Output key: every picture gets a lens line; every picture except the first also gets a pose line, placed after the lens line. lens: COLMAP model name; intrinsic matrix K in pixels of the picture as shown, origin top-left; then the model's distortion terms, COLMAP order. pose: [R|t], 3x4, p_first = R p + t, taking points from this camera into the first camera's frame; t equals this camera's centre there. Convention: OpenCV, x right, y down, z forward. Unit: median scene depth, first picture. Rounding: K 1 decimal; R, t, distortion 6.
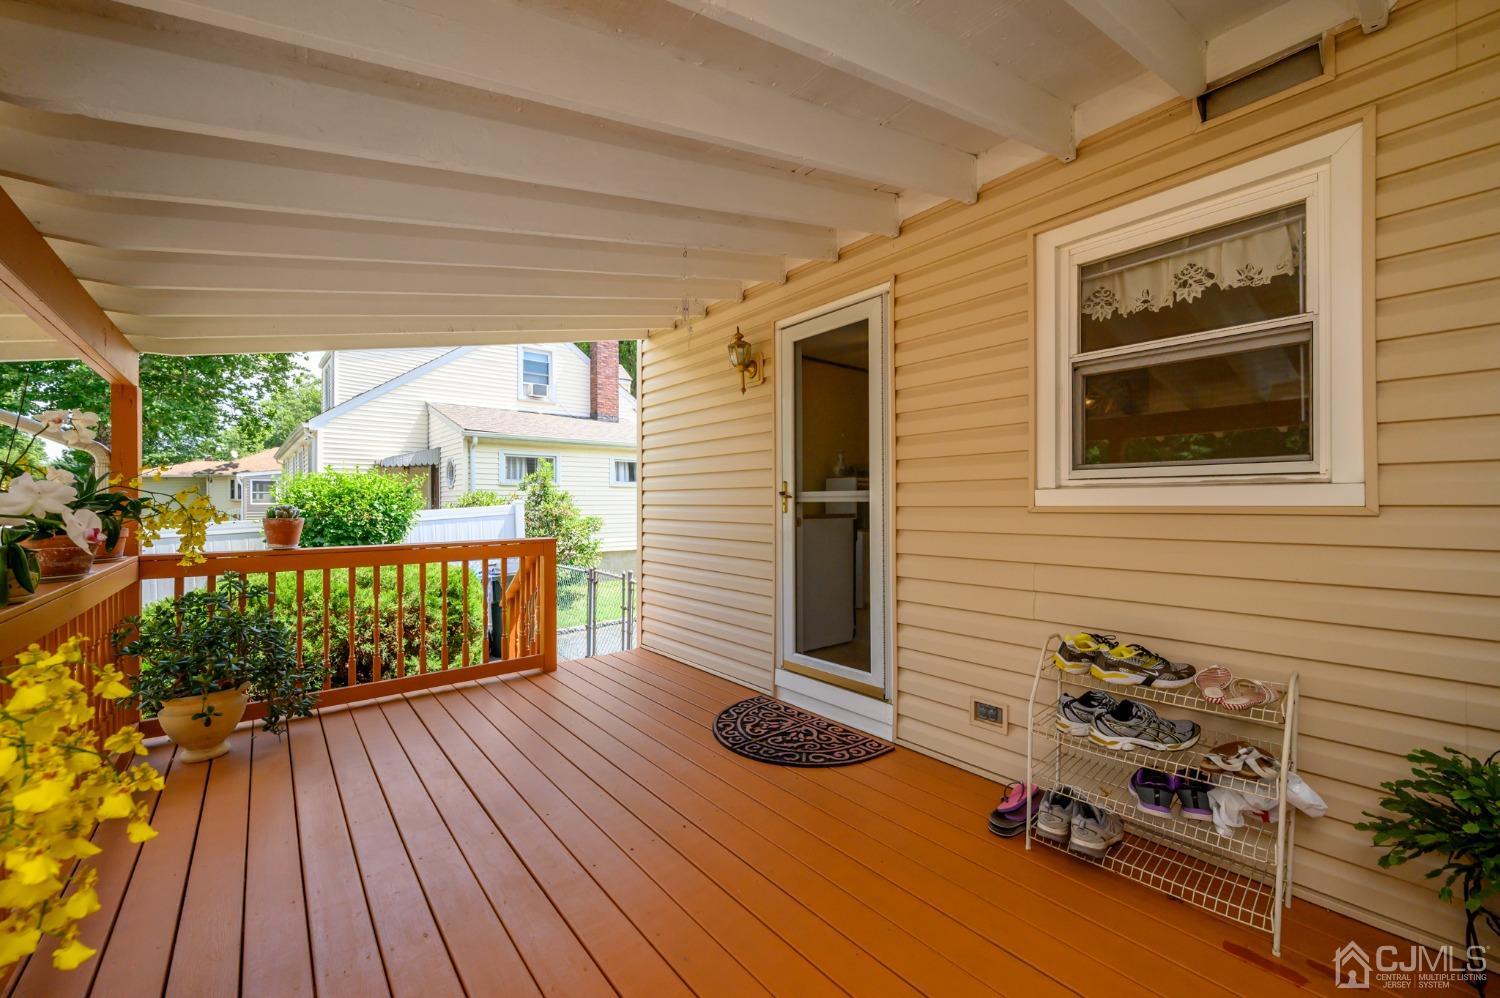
lens RADIAL K [[595.5, 0, 747.7], [0, 595.5, 500.5], [0, 0, 1]] dist [0.000403, 0.000092]
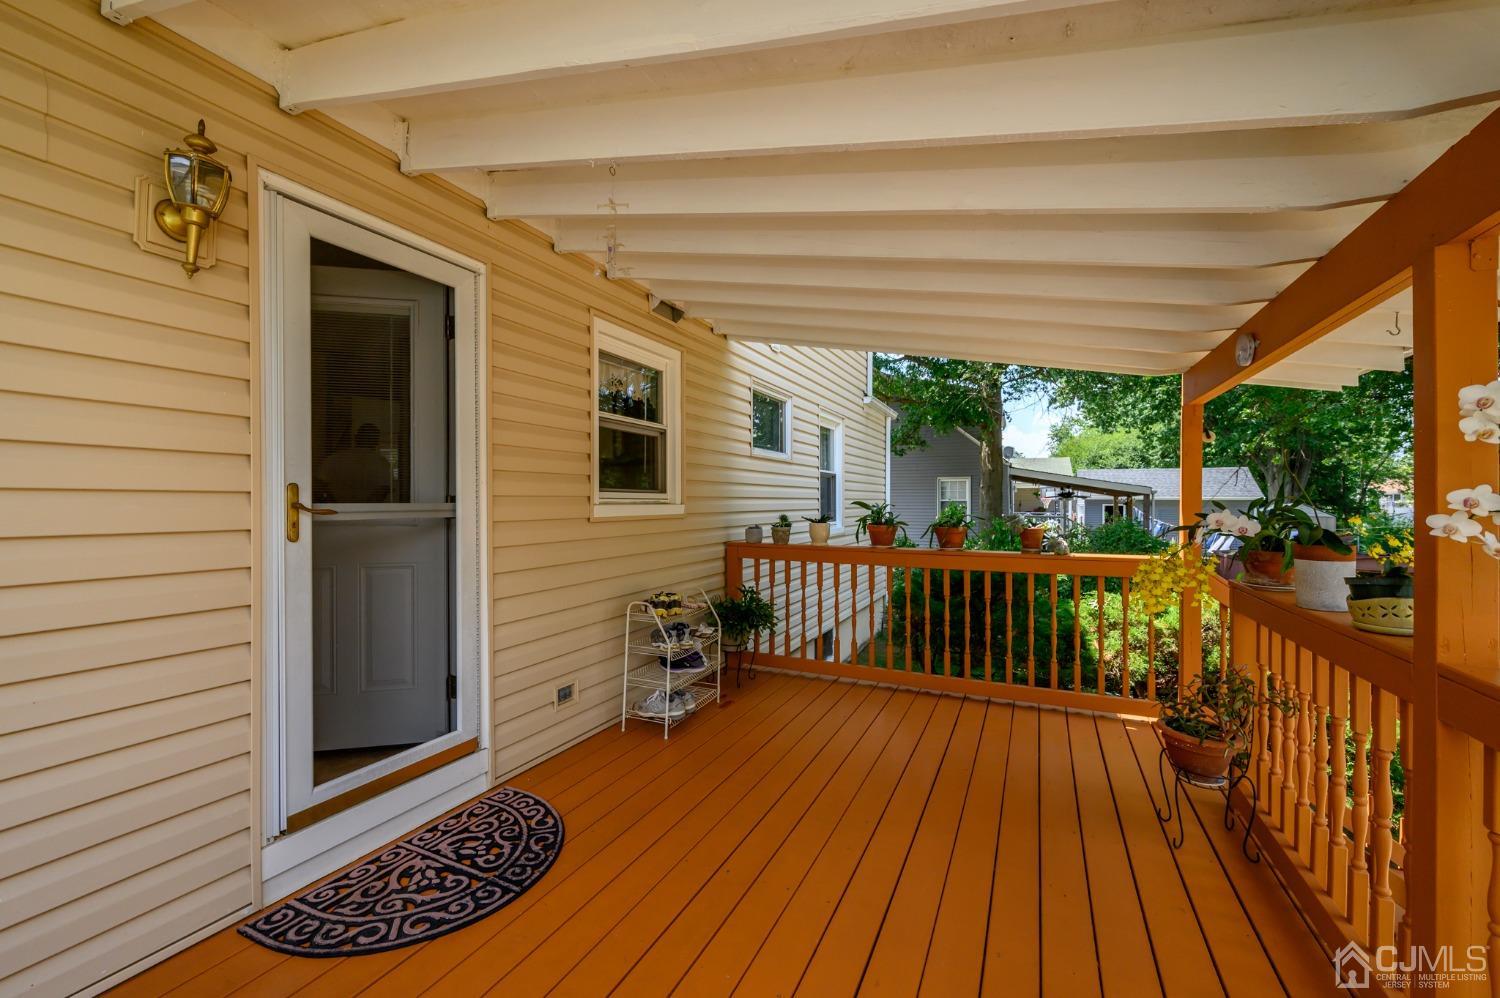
lens RADIAL K [[595.5, 0, 748.0], [0, 595.5, 505.6], [0, 0, 1]] dist [0.000403, 0.000092]
pose [[-0.416494, -0.000568, 0.909138, -0.709781], [0.000133, 1.000000, 0.000686, -0.014728], [-0.909138, 0.000407, -0.416494, 1.006164]]
